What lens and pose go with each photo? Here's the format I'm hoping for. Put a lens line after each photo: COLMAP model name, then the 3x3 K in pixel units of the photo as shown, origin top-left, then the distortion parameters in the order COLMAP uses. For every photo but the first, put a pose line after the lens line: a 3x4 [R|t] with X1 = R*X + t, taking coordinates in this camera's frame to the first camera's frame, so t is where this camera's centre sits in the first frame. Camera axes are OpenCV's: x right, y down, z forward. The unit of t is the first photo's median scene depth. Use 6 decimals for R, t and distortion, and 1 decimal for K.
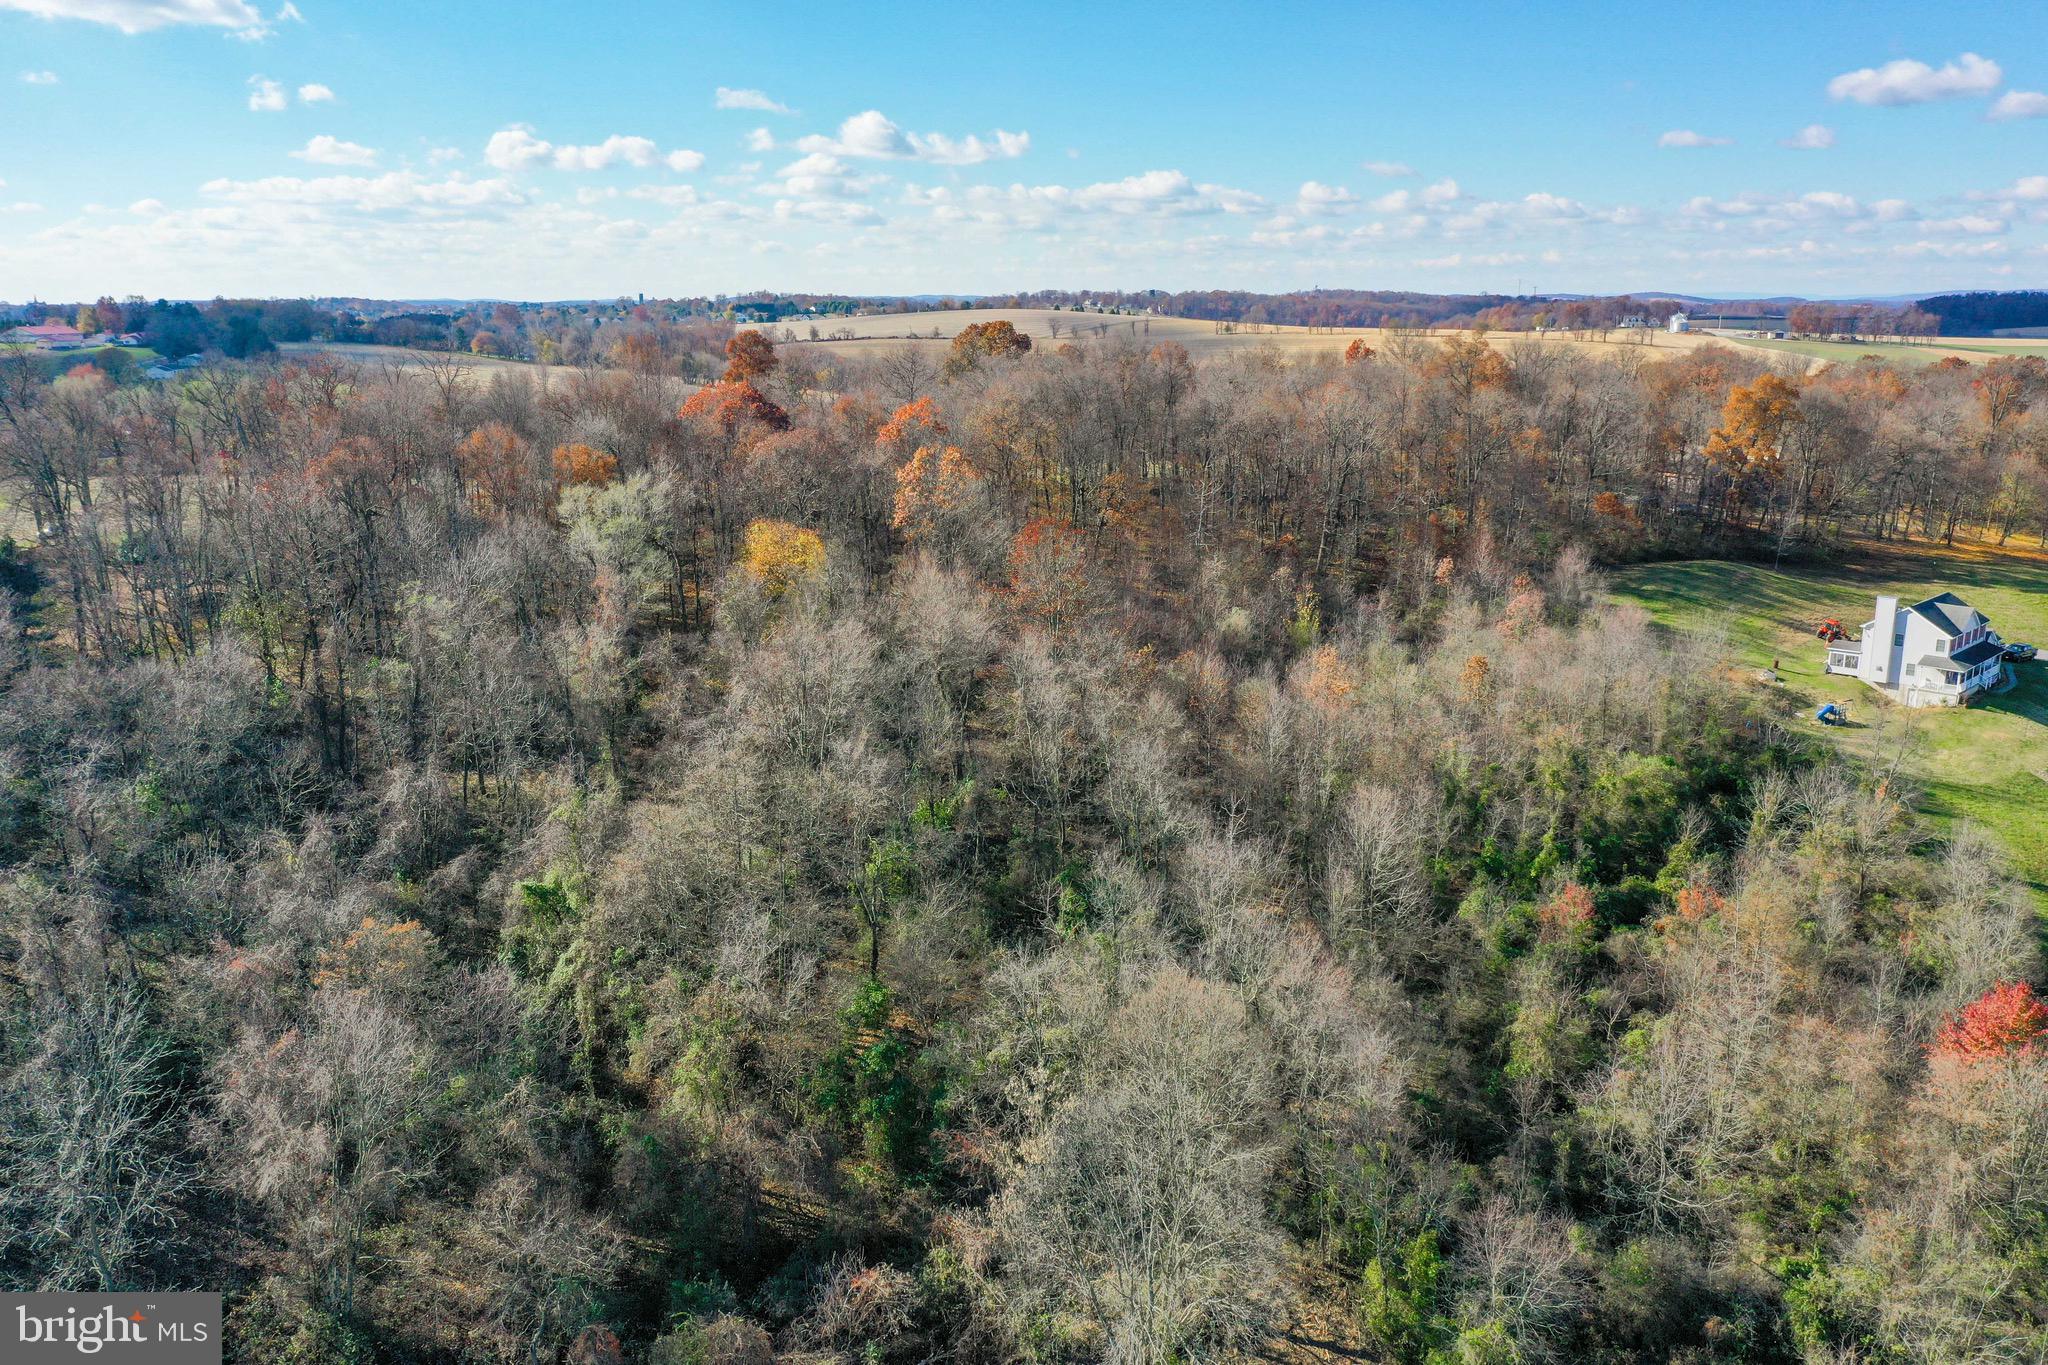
lens RADIAL K [[1612.0, 0, 1010.9], [0, 1612.0, 682.3], [0, 0, 1]] dist [0.006626, -0.003388]
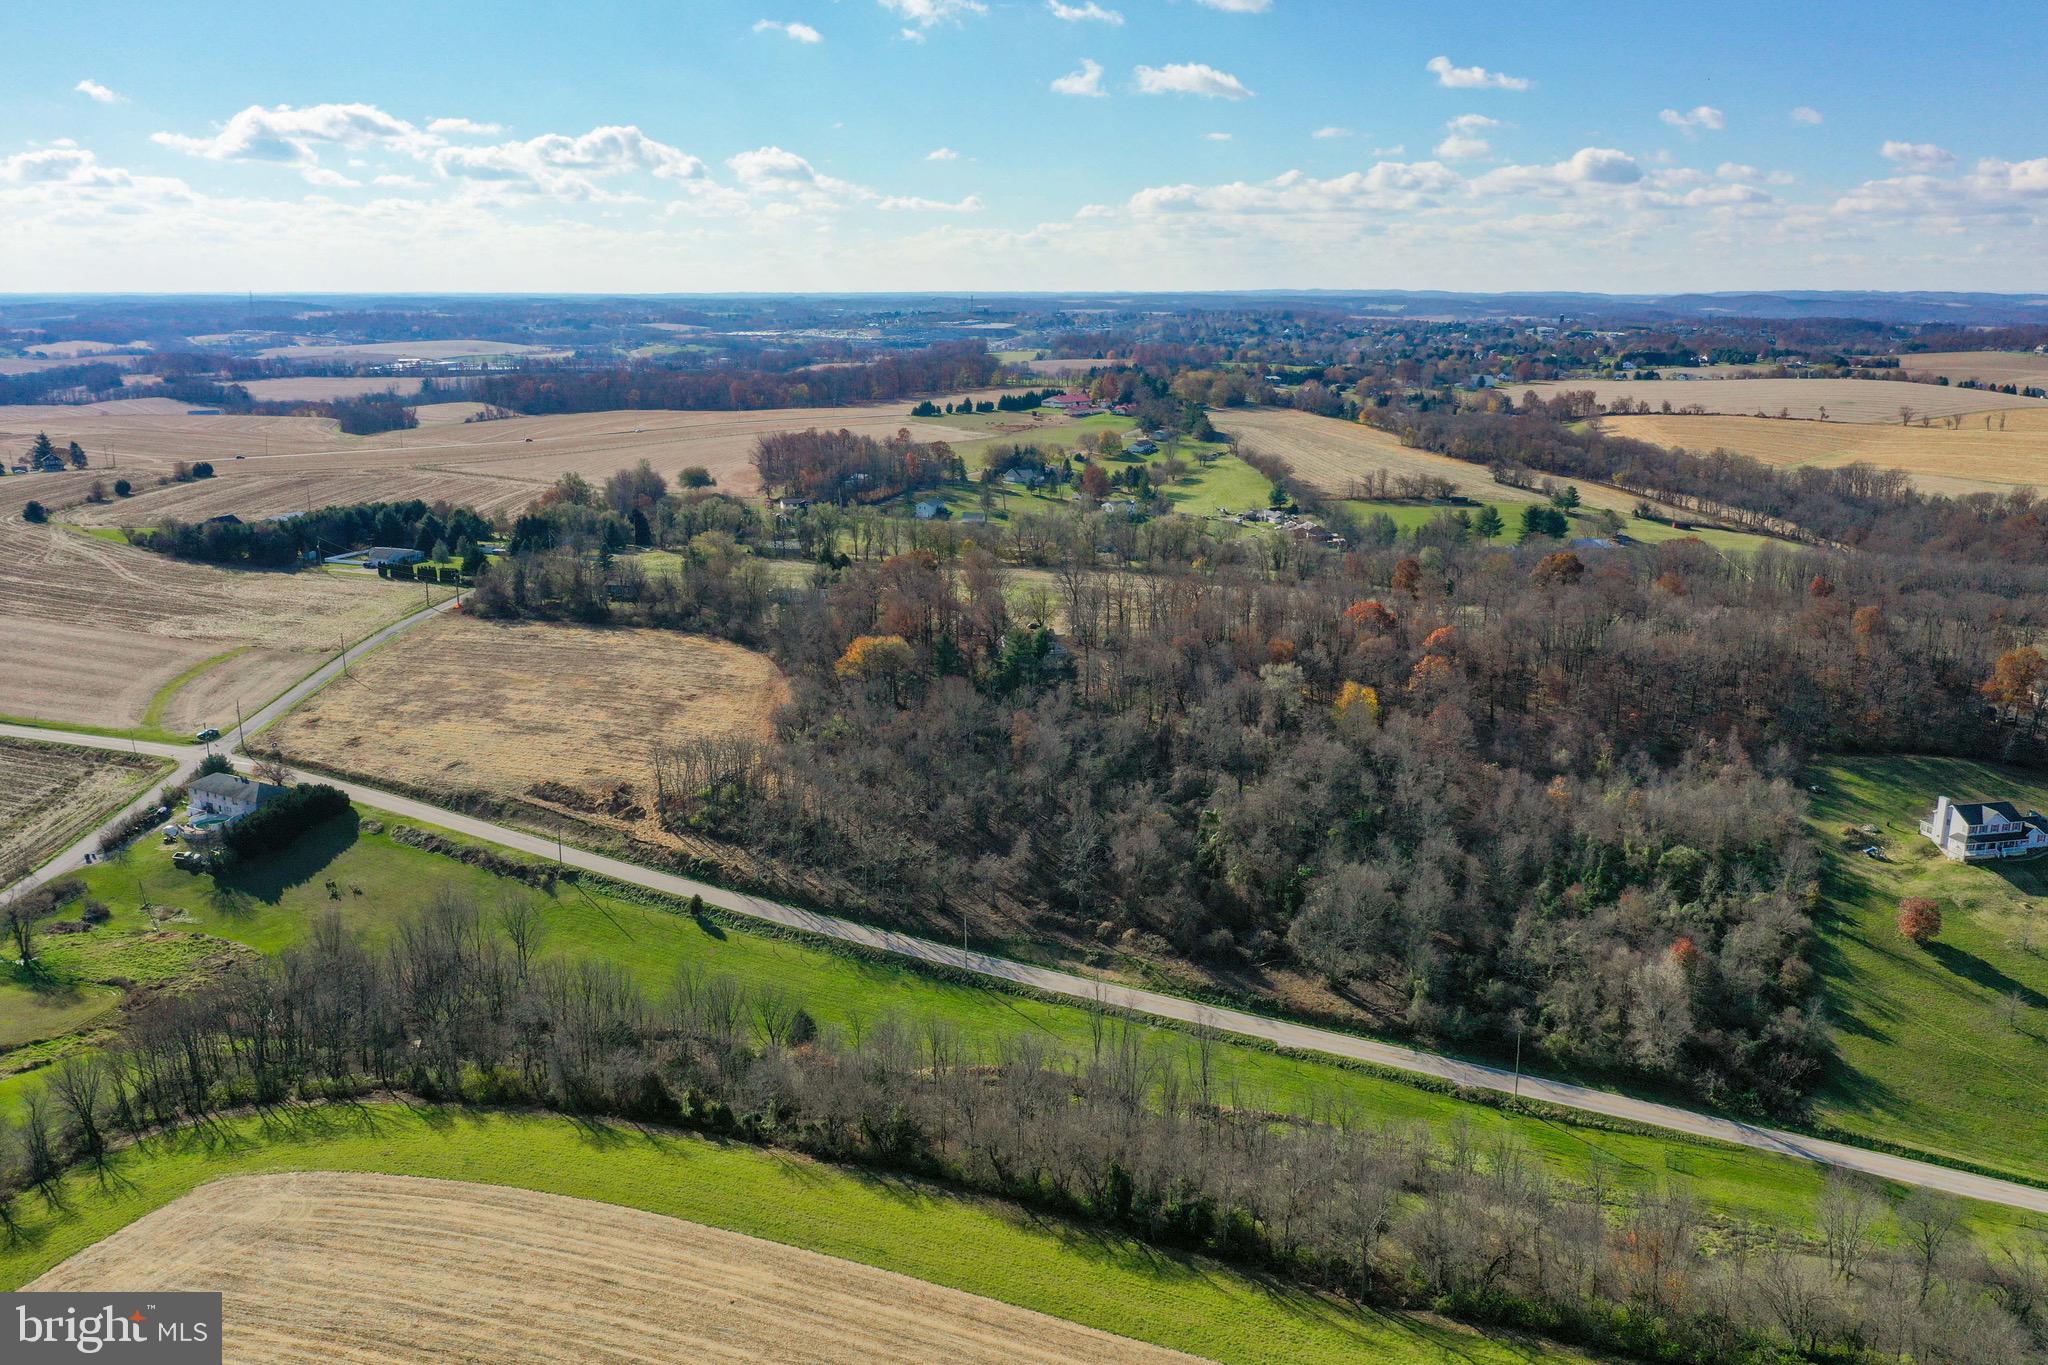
lens RADIAL K [[1610.7, 0, 1018.9], [0, 1610.7, 680.3], [0, 0, 1]] dist [-0.000057, -0.002956]
pose [[0.851345, 0.133575, -0.507315, 0.816835], [-0.130357, 0.990575, 0.042059, -0.183289], [0.508152, 0.030326, 0.860733, -1.635595]]
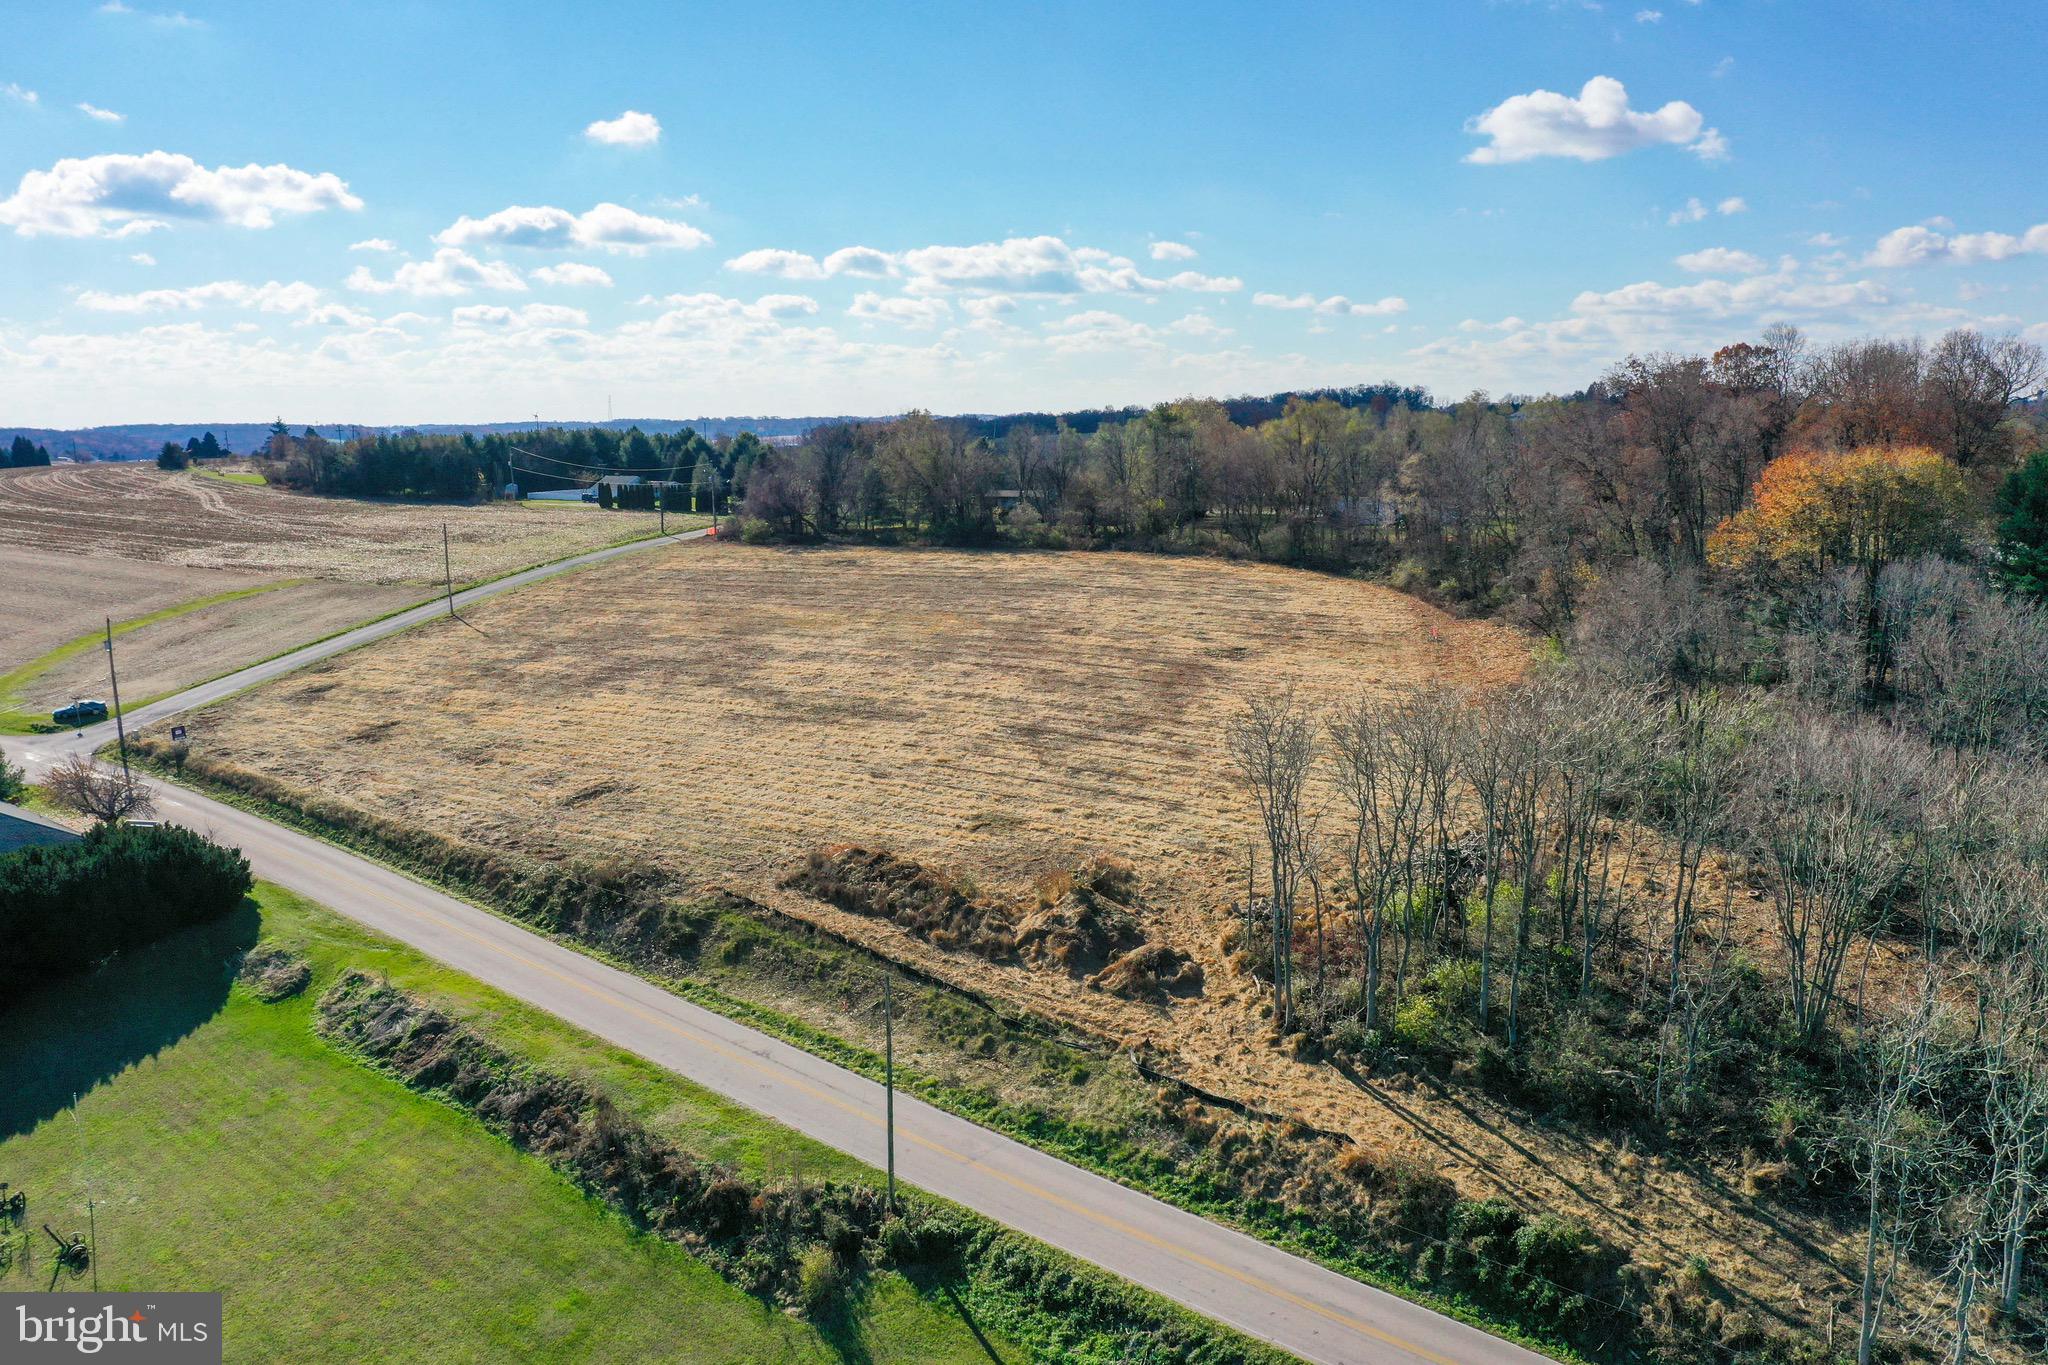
lens RADIAL K [[1610.7, 0, 1018.9], [0, 1610.7, 680.3], [0, 0, 1]] dist [-0.000057, -0.002956]
pose [[0.731939, 0.109374, -0.672534, -0.752623], [-0.152865, 0.988231, -0.005652, 0.140297], [0.664001, 0.106944, 0.740044, -0.121862]]
